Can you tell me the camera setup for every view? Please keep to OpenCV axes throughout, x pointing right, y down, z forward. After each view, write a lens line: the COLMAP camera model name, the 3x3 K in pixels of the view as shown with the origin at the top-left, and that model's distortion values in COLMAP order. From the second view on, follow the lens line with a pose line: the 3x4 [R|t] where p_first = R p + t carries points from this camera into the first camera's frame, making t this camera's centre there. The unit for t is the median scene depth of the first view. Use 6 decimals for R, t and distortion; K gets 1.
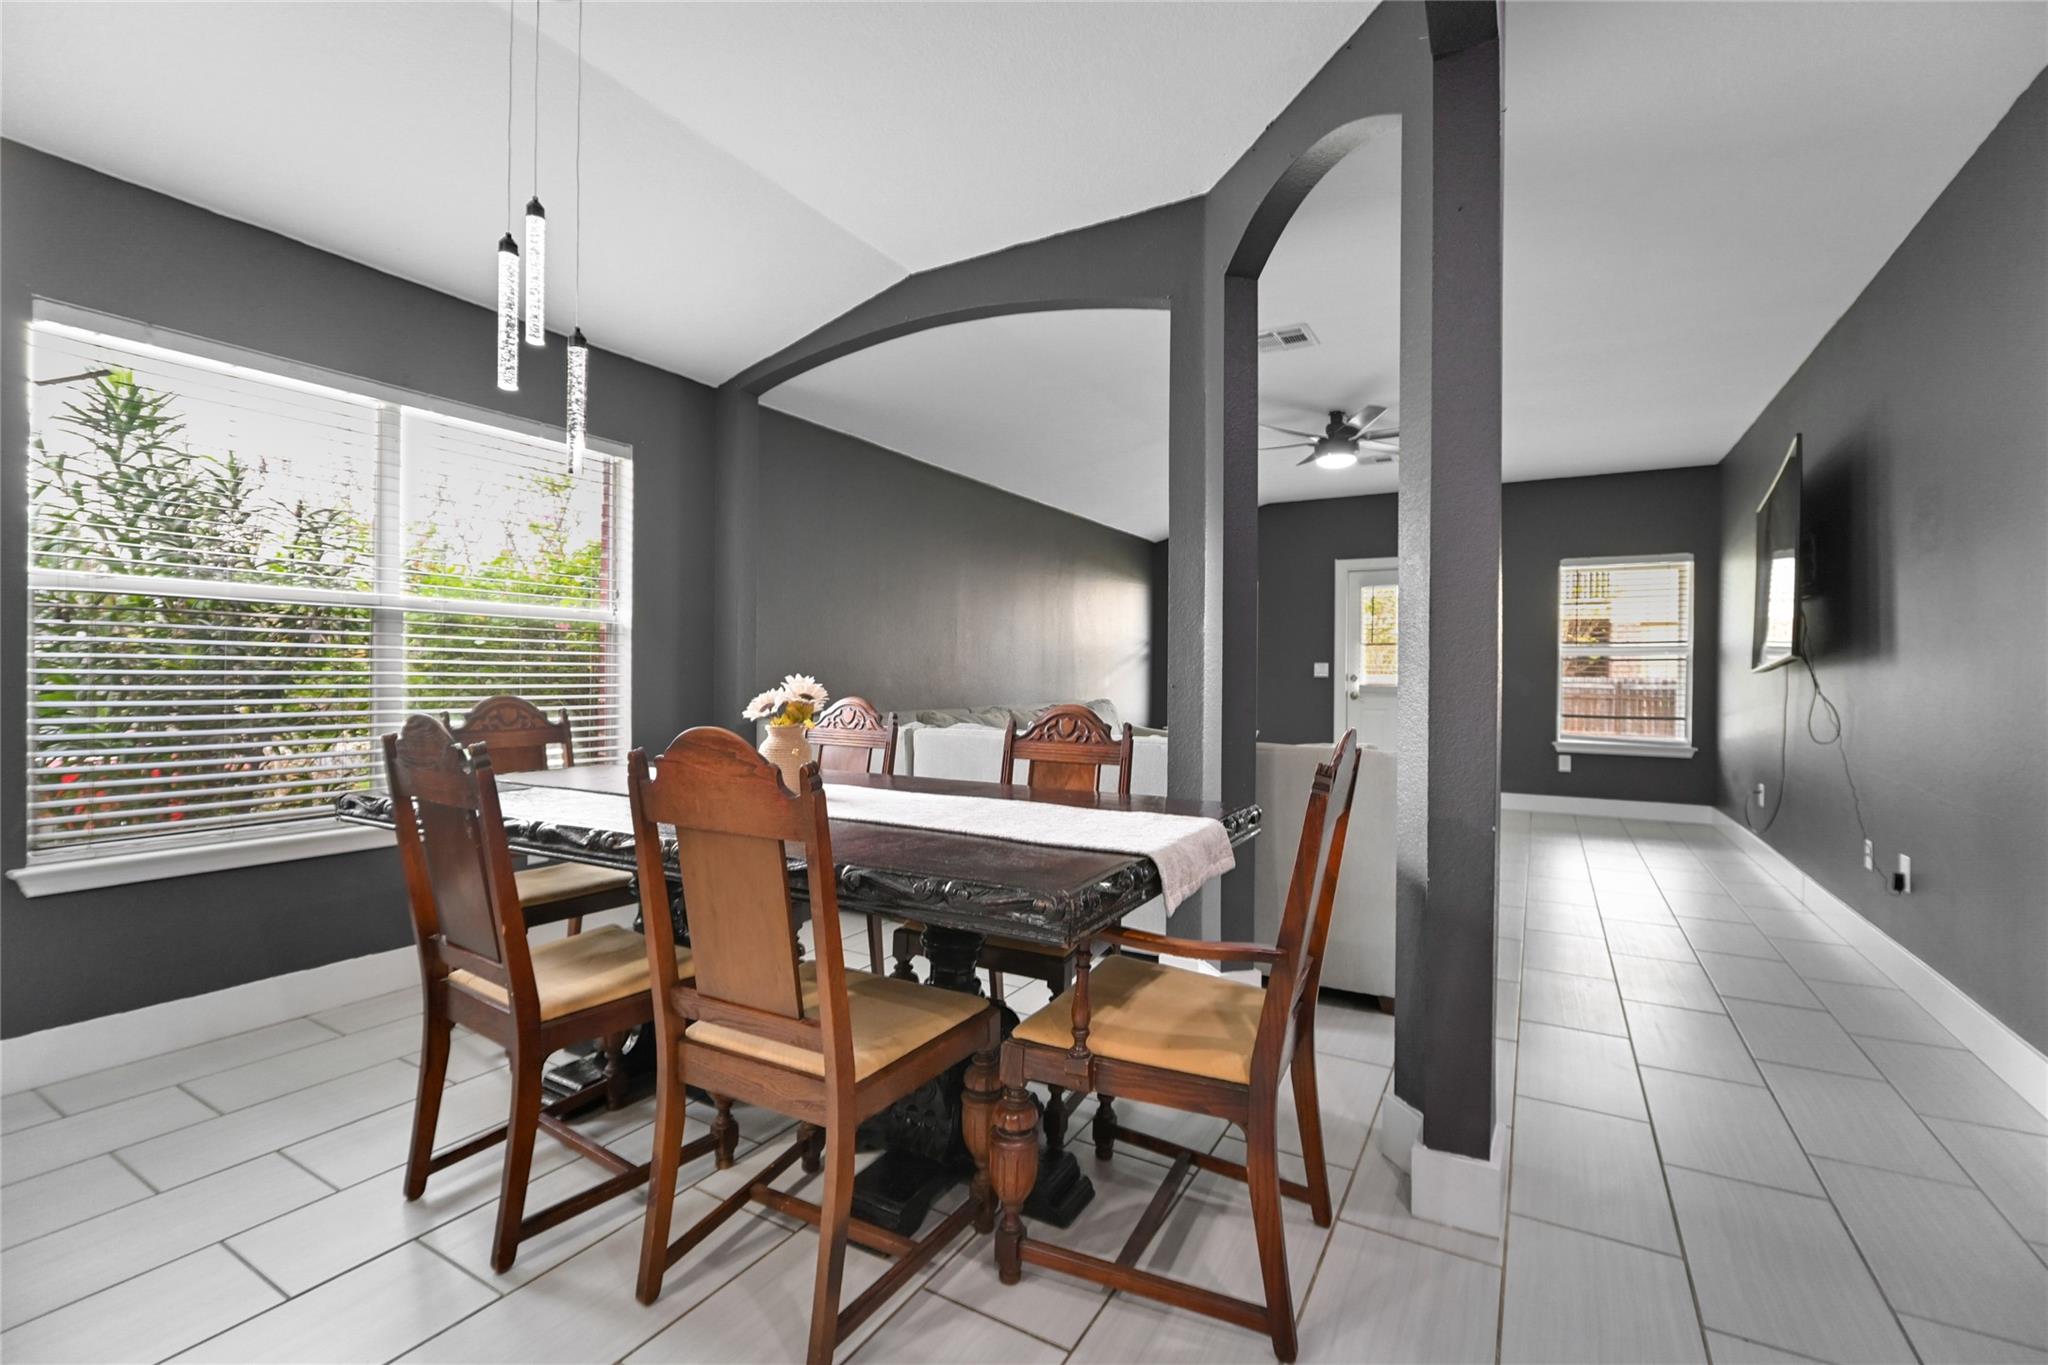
lens RADIAL K [[890.9, 0, 1025.0], [0, 890.9, 677.1], [0, 0, 1]] dist [0.000626, -0.006669]
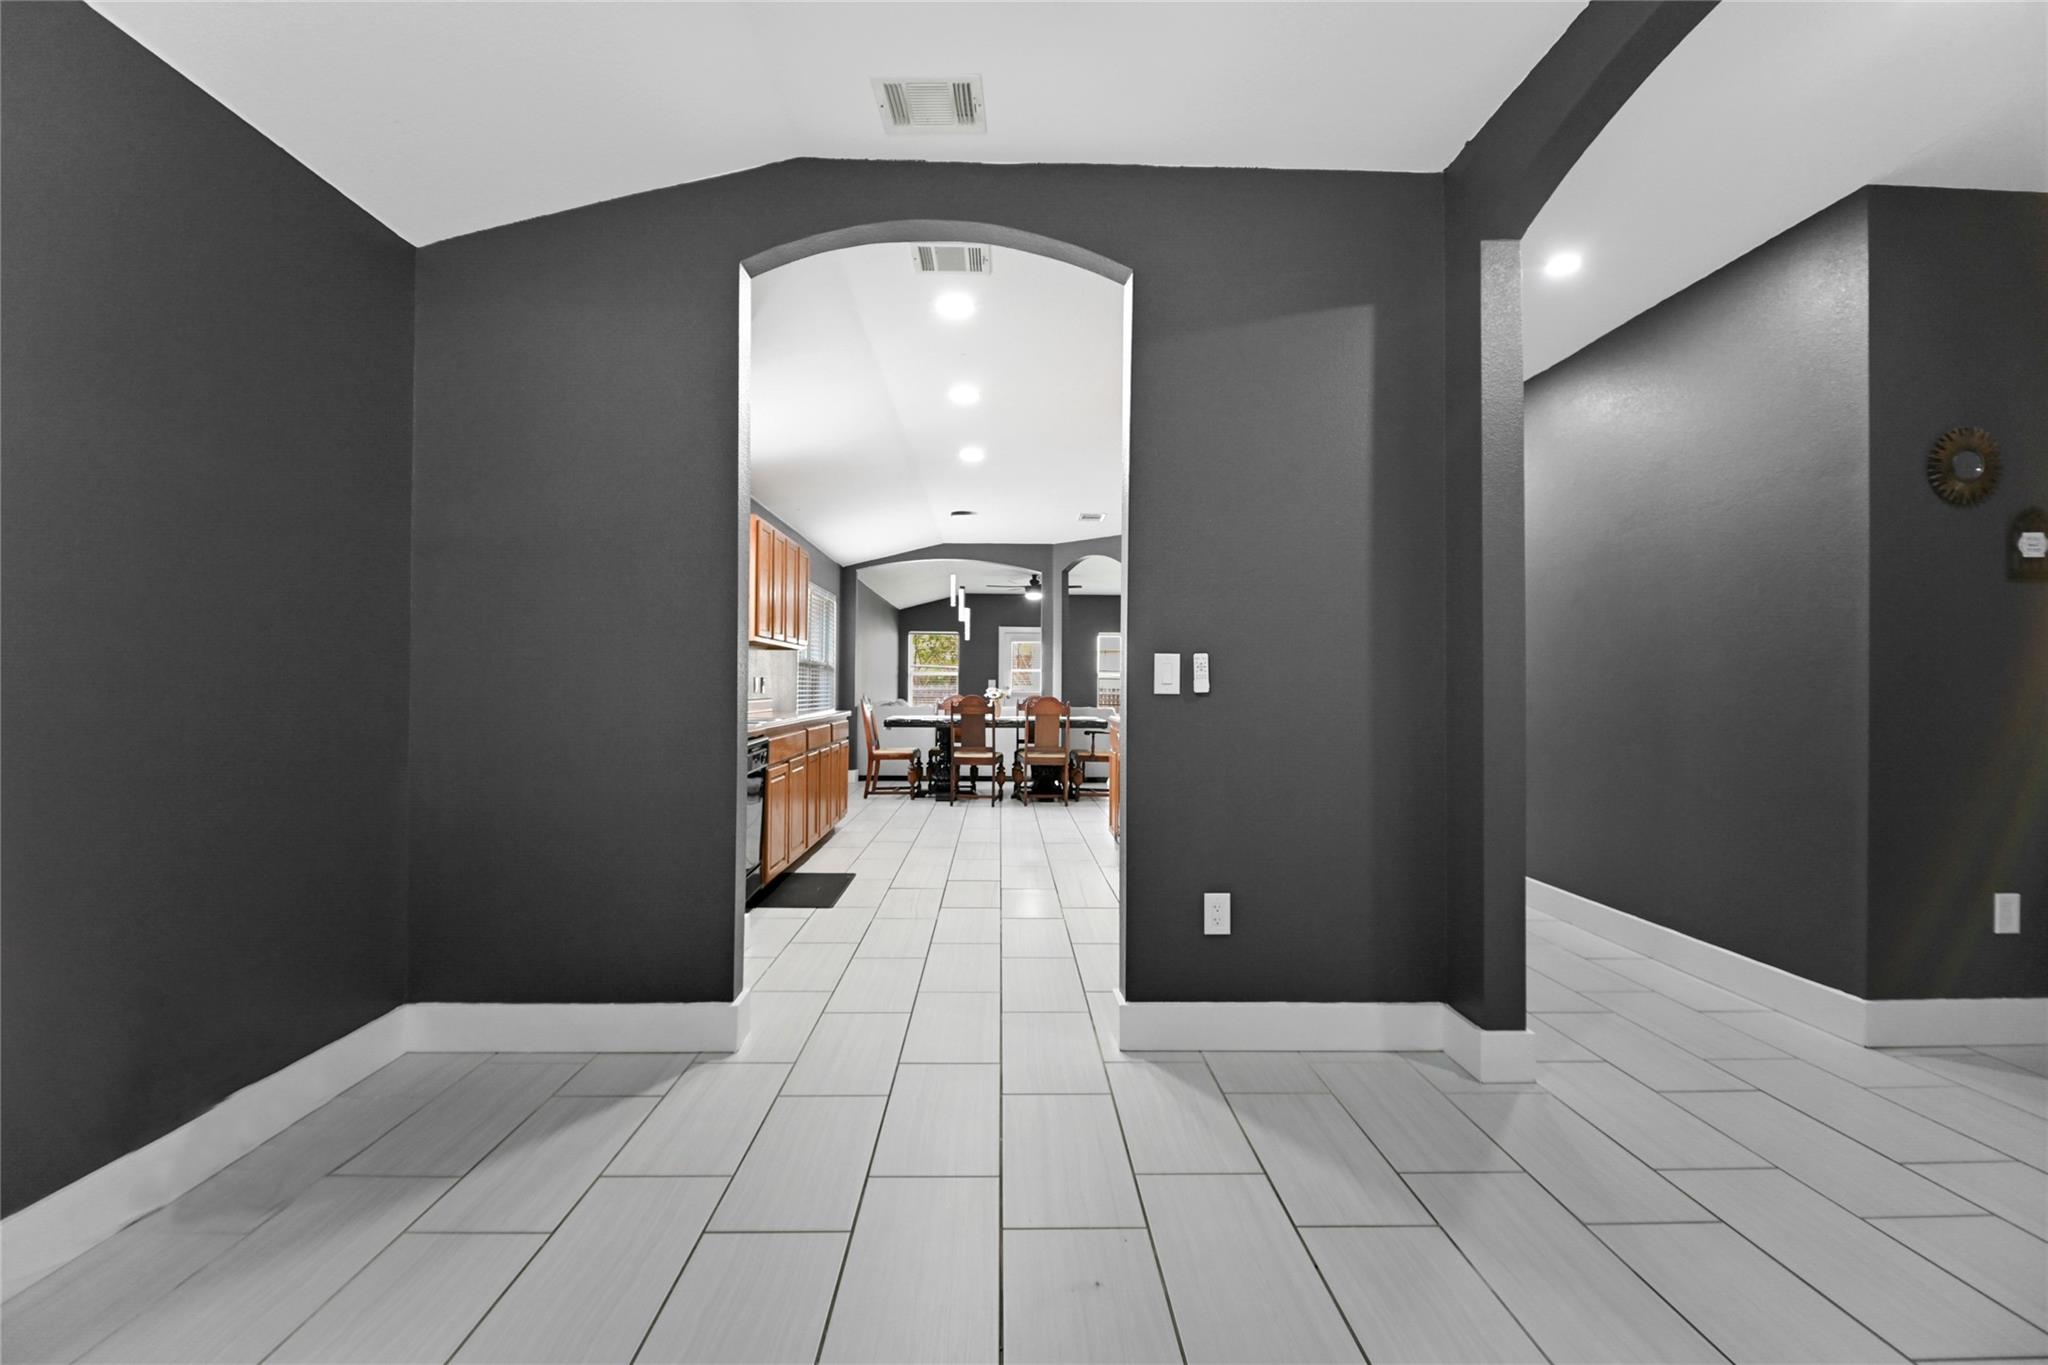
lens RADIAL K [[890.9, 0, 1025.0], [0, 890.9, 677.1], [0, 0, 1]] dist [0.000626, -0.006669]
pose [[0.852166, 0.003261, 0.523261, -1.238422], [0.003236, 0.999929, -0.011503, 0.000007], [-0.523261, 0.011495, 0.852095, -1.352796]]
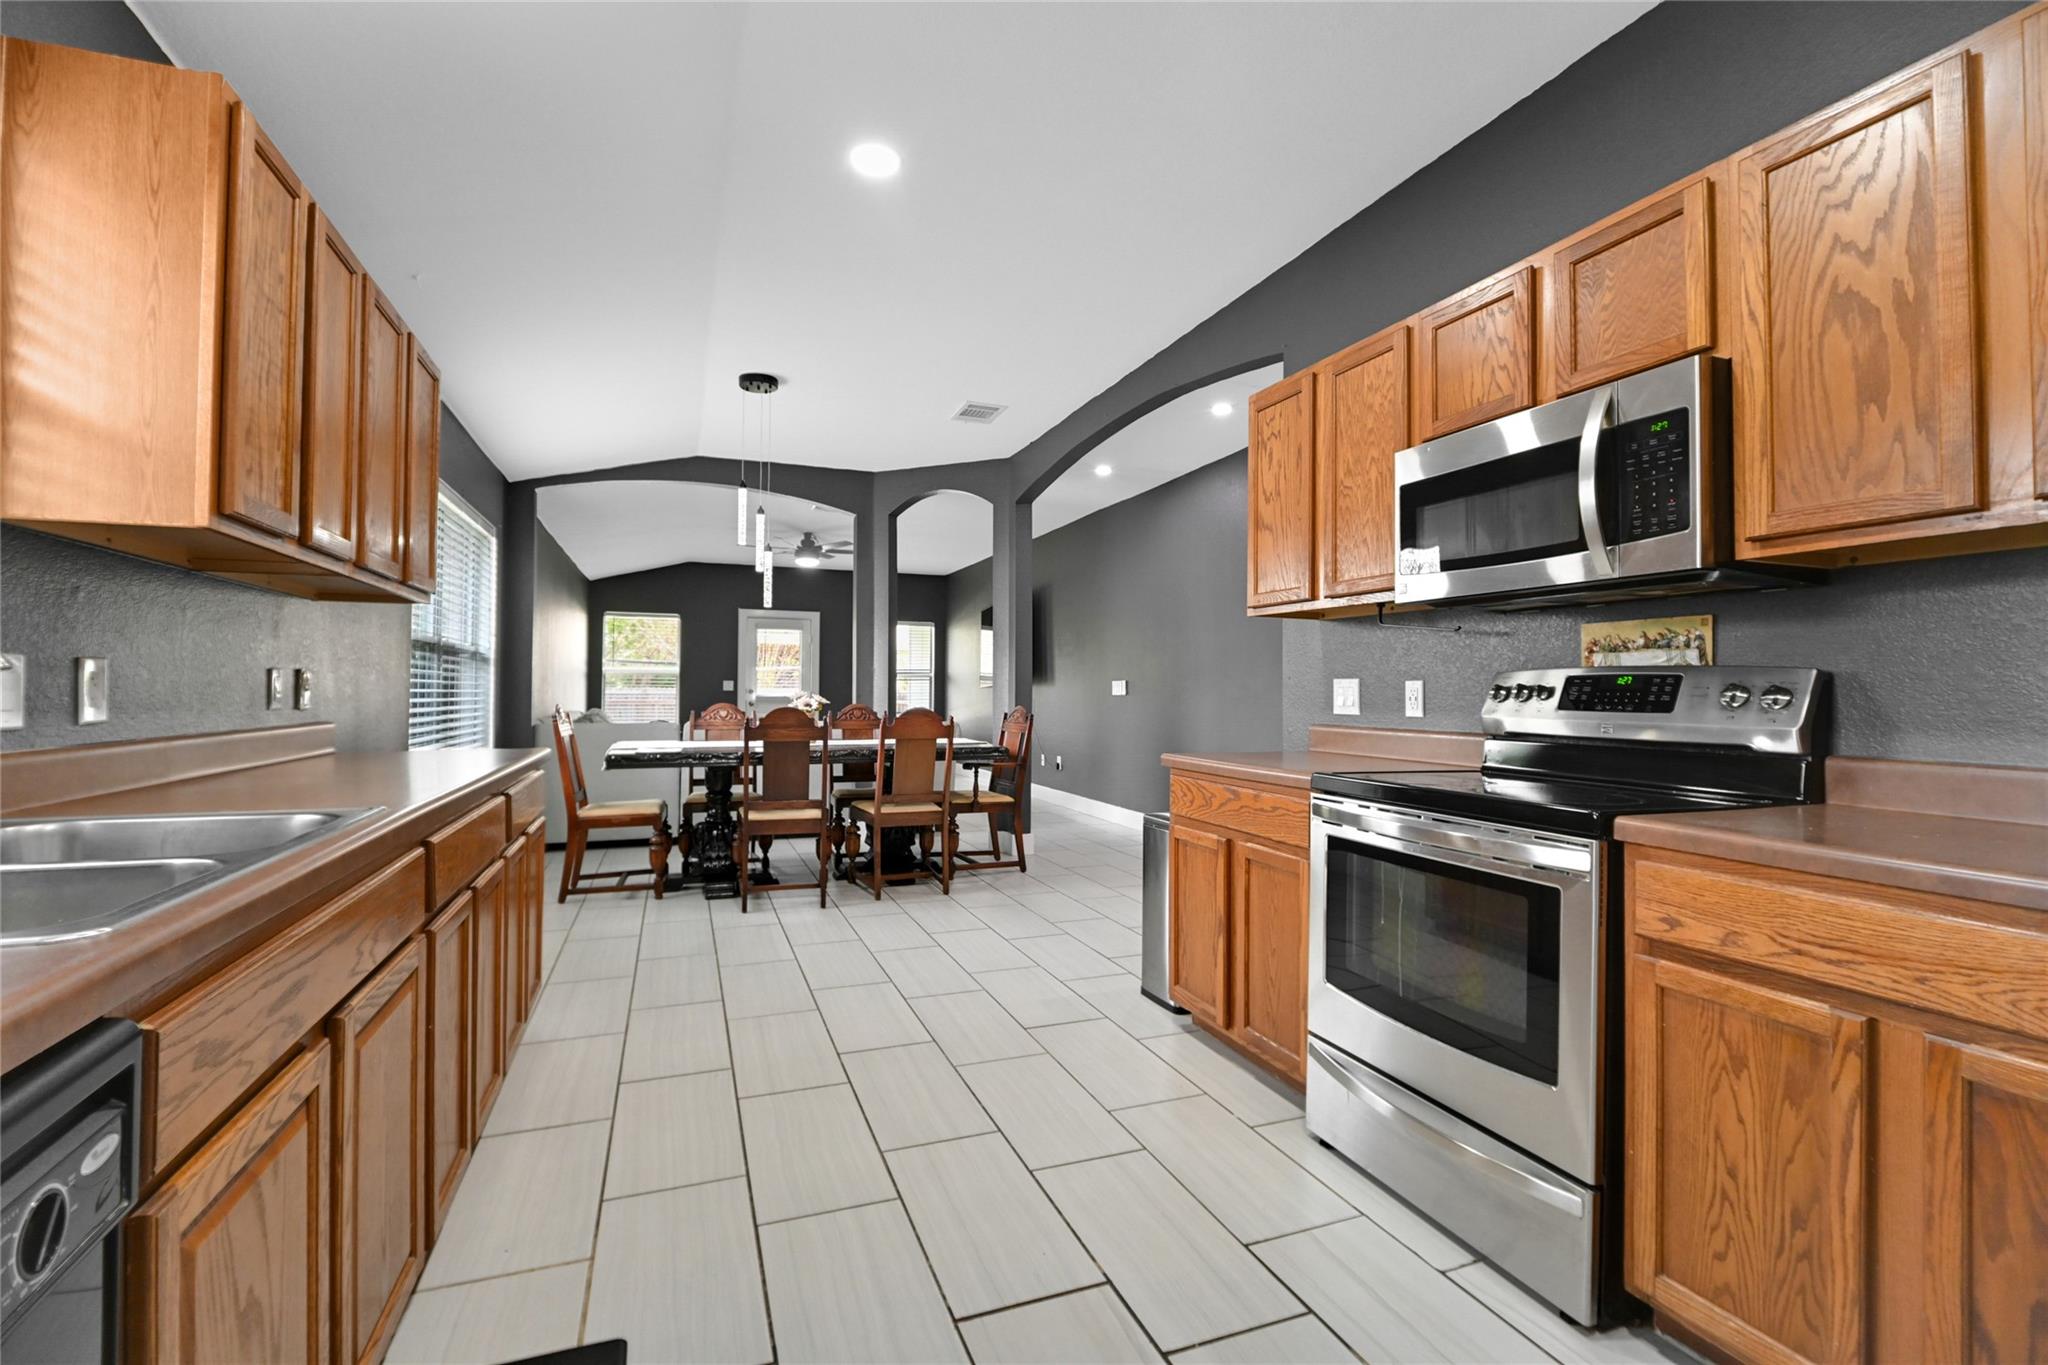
lens RADIAL K [[890.9, 0, 1025.0], [0, 890.9, 677.1], [0, 0, 1]] dist [0.000626, -0.006669]
pose [[0.627020, 0.007256, 0.778969, -0.959049], [0.004383, 0.999908, -0.012842, -0.003208], [-0.778991, 0.011467, 0.626931, -0.500197]]
